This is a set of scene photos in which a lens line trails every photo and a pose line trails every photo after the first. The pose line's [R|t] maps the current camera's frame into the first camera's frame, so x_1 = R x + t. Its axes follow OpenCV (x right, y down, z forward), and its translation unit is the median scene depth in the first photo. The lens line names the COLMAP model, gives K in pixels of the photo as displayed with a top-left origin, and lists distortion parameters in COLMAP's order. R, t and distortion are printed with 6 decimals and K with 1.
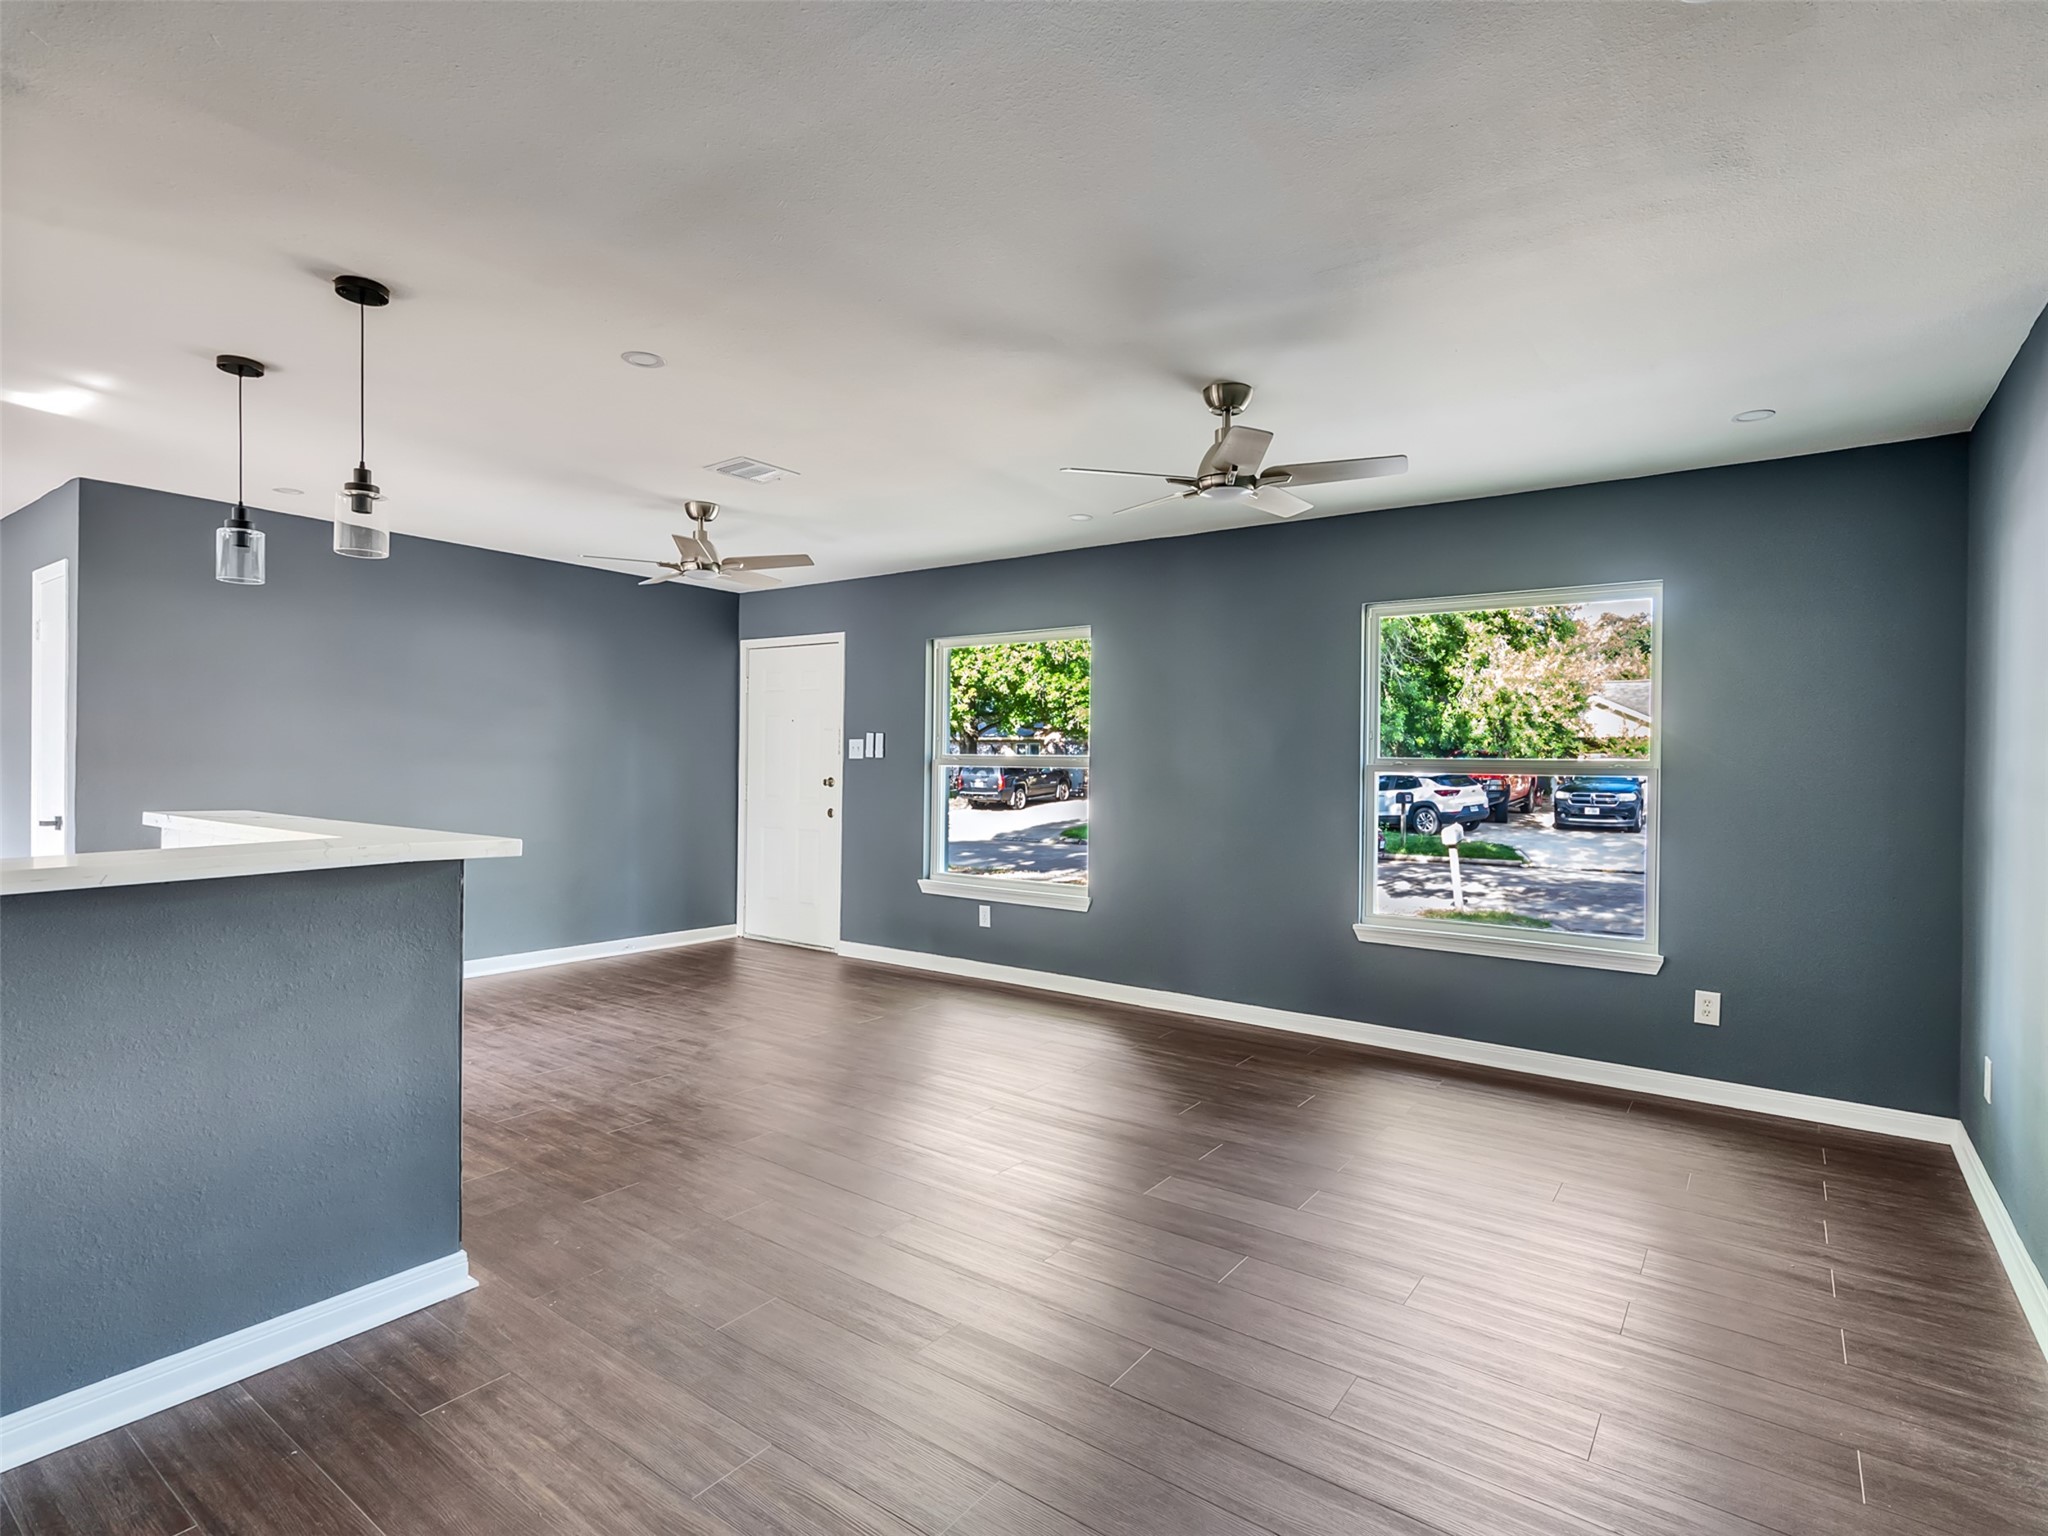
lens RADIAL K [[1047.7, 0, 1004.0], [0, 1047.7, 765.6], [0, 0, 1]] dist [-0.008529, 0.008099]
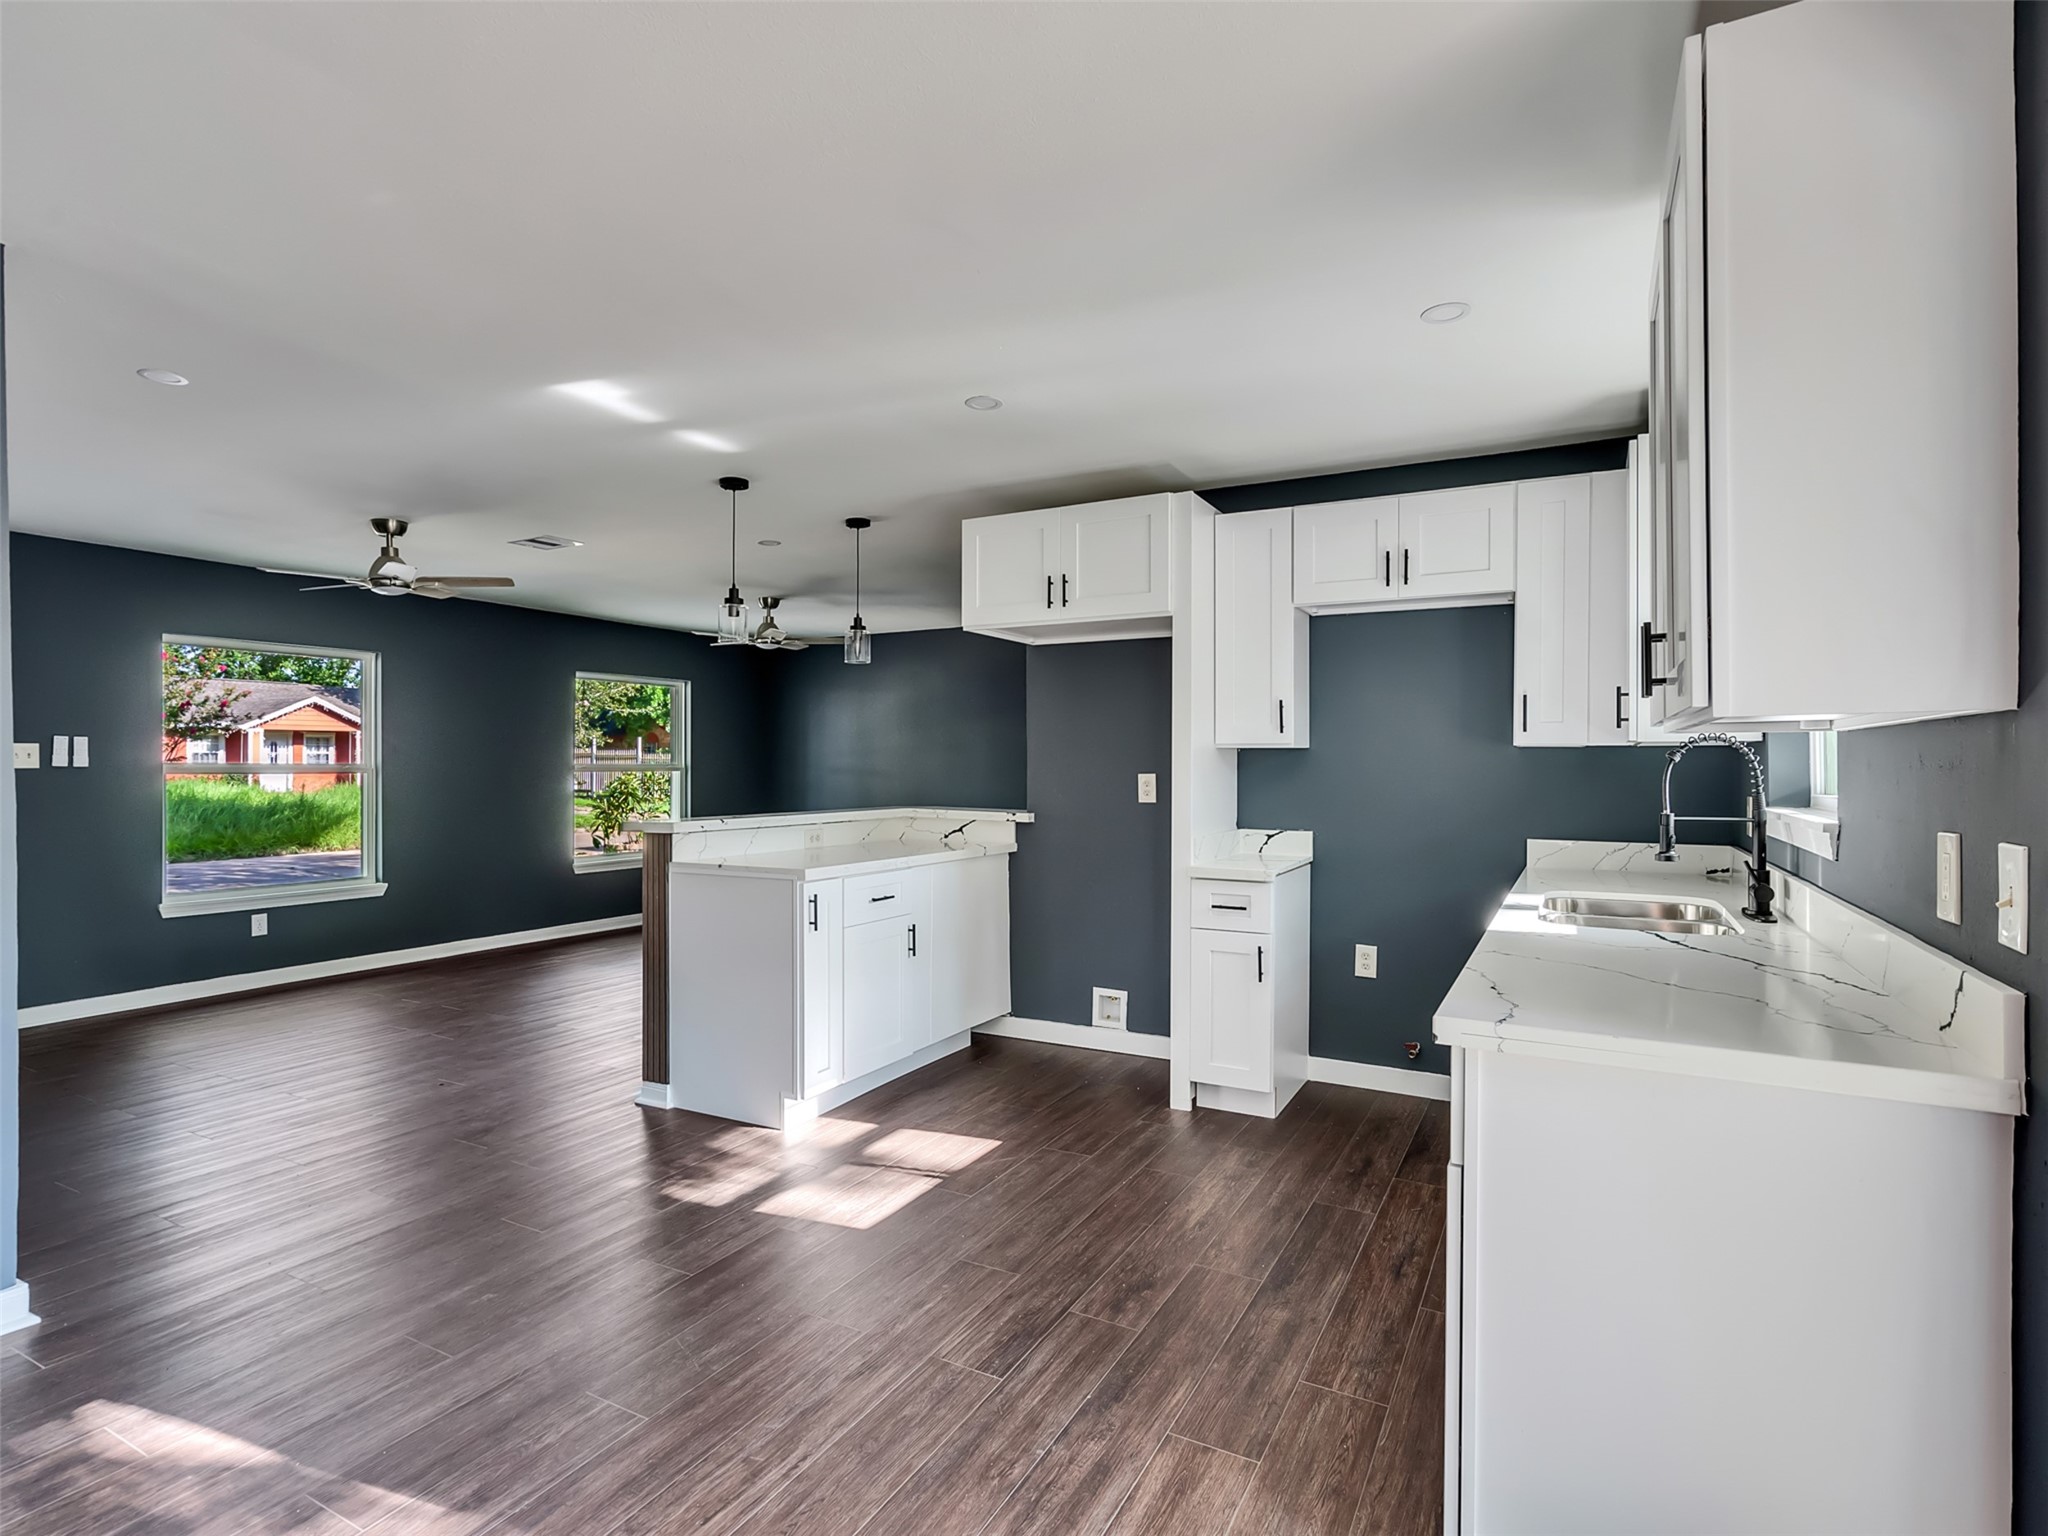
lens RADIAL K [[1047.7, 0, 1001.8], [0, 1047.7, 767.0], [0, 0, 1]] dist [-0.008529, 0.008099]
pose [[-0.126508, -0.011810, 0.991895, -1.093635], [0.001127, 0.999927, 0.012049, -0.017838], [-0.991965, 0.002642, -0.126486, 0.423934]]
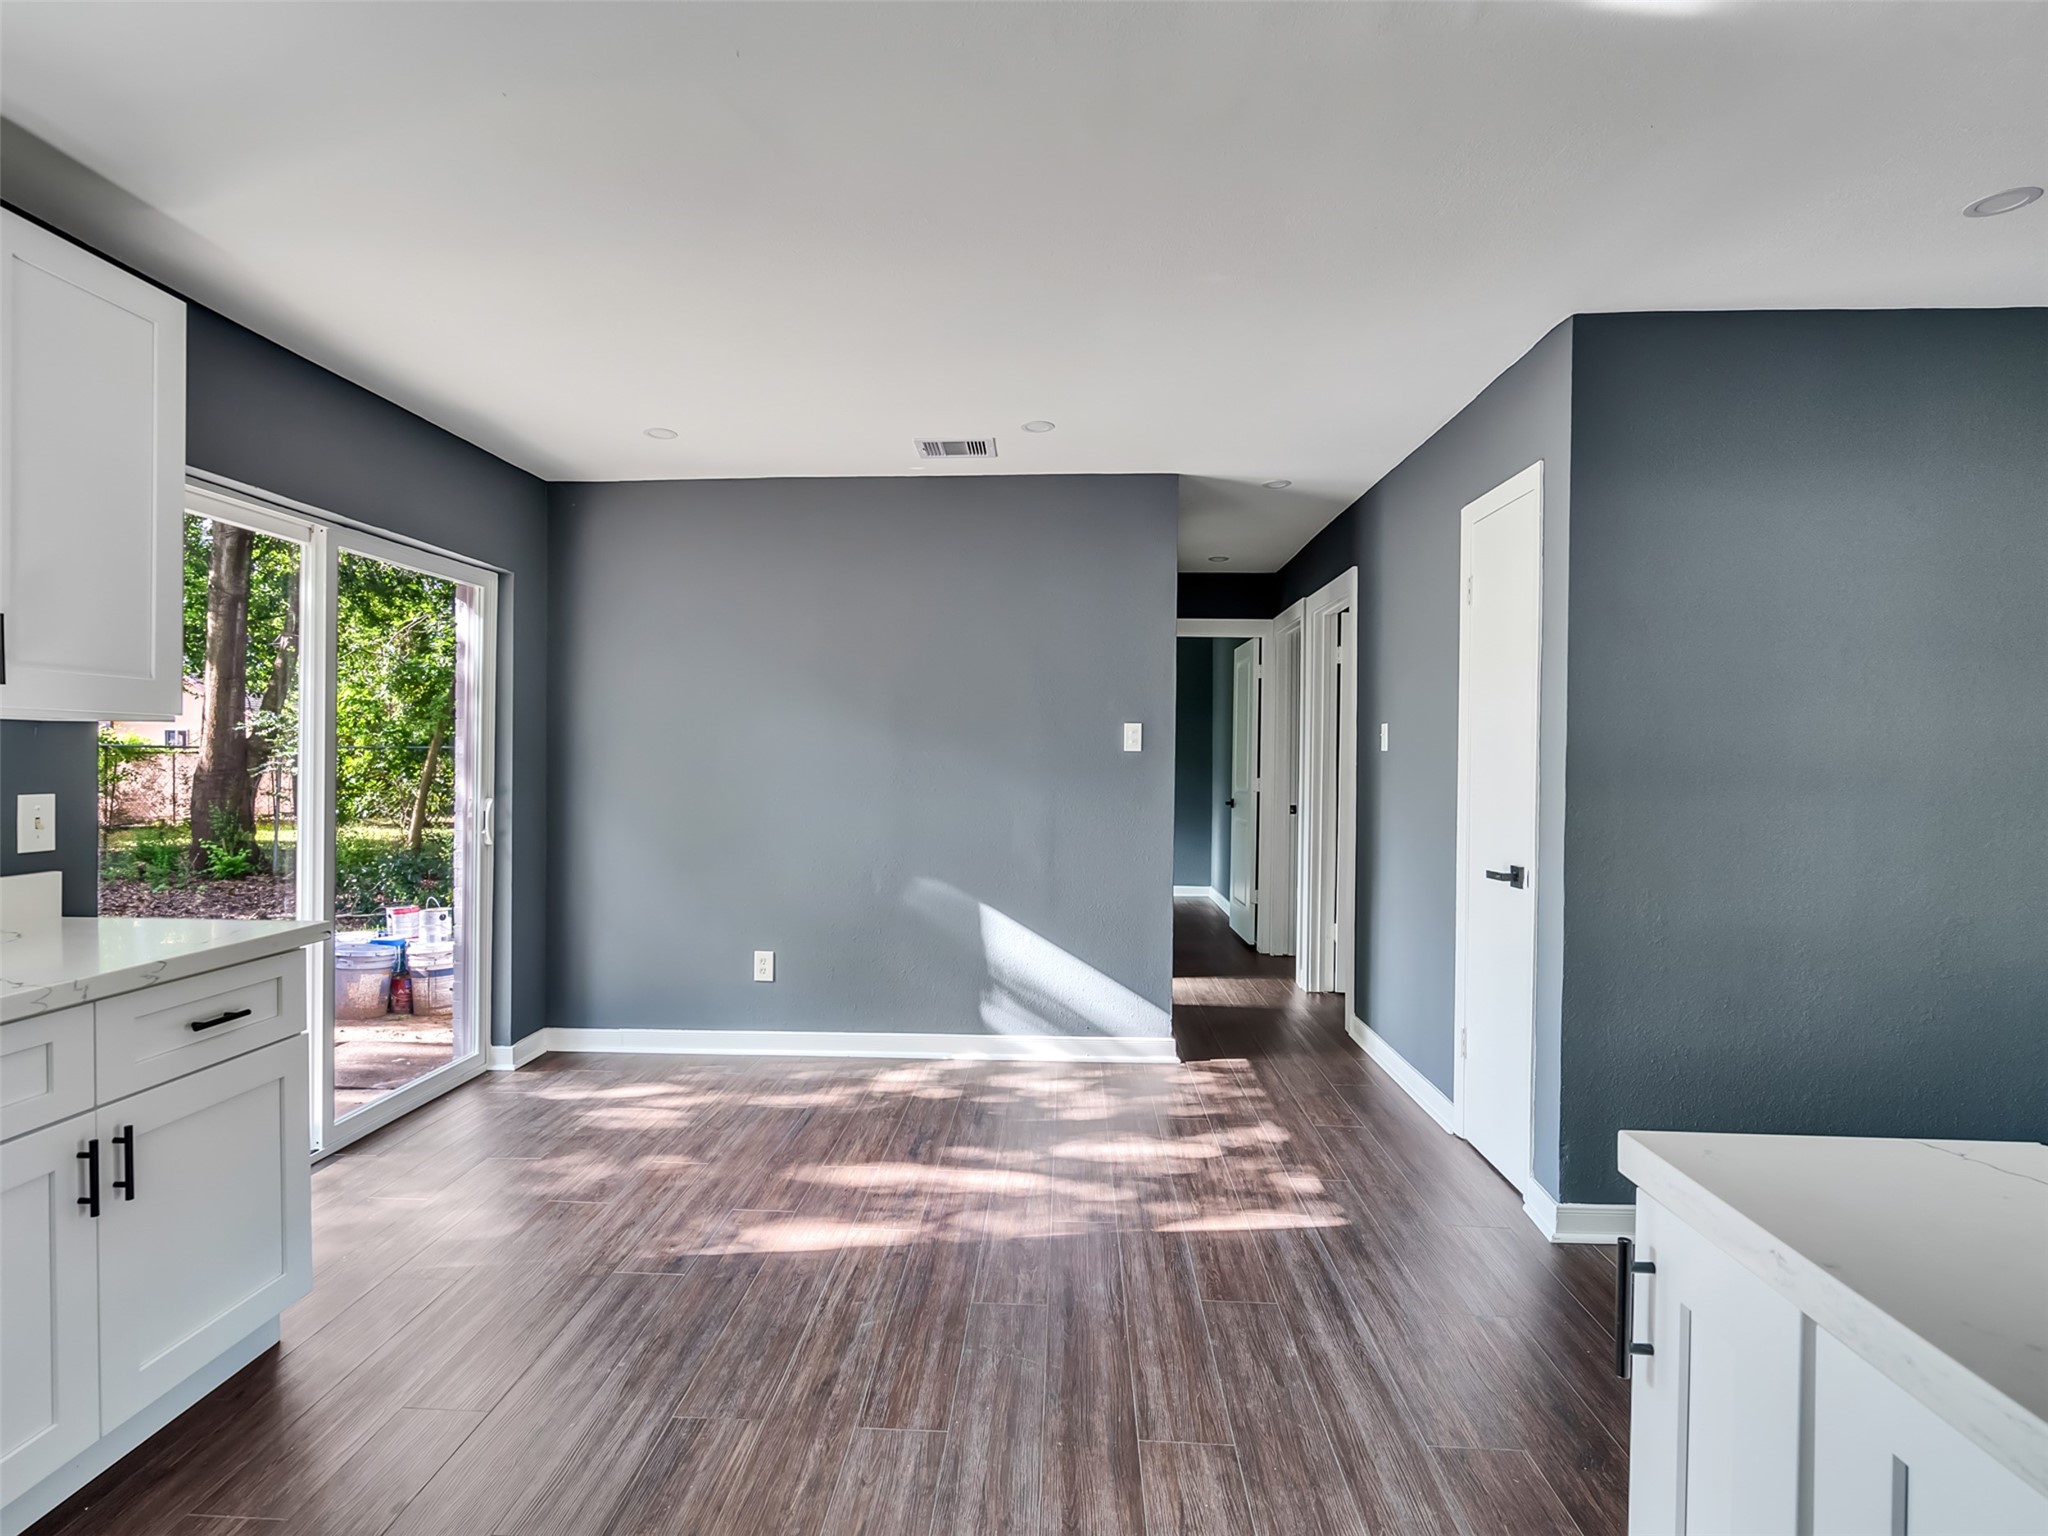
lens RADIAL K [[1047.7, 0, 1004.6], [0, 1047.7, 773.1], [0, 0, 1]] dist [-0.008529, 0.008099]
pose [[0.544335, 0.008451, -0.838825, -0.403824], [-0.002457, 0.999961, 0.008479, -0.011143], [0.838864, -0.002554, 0.544335, 0.286816]]
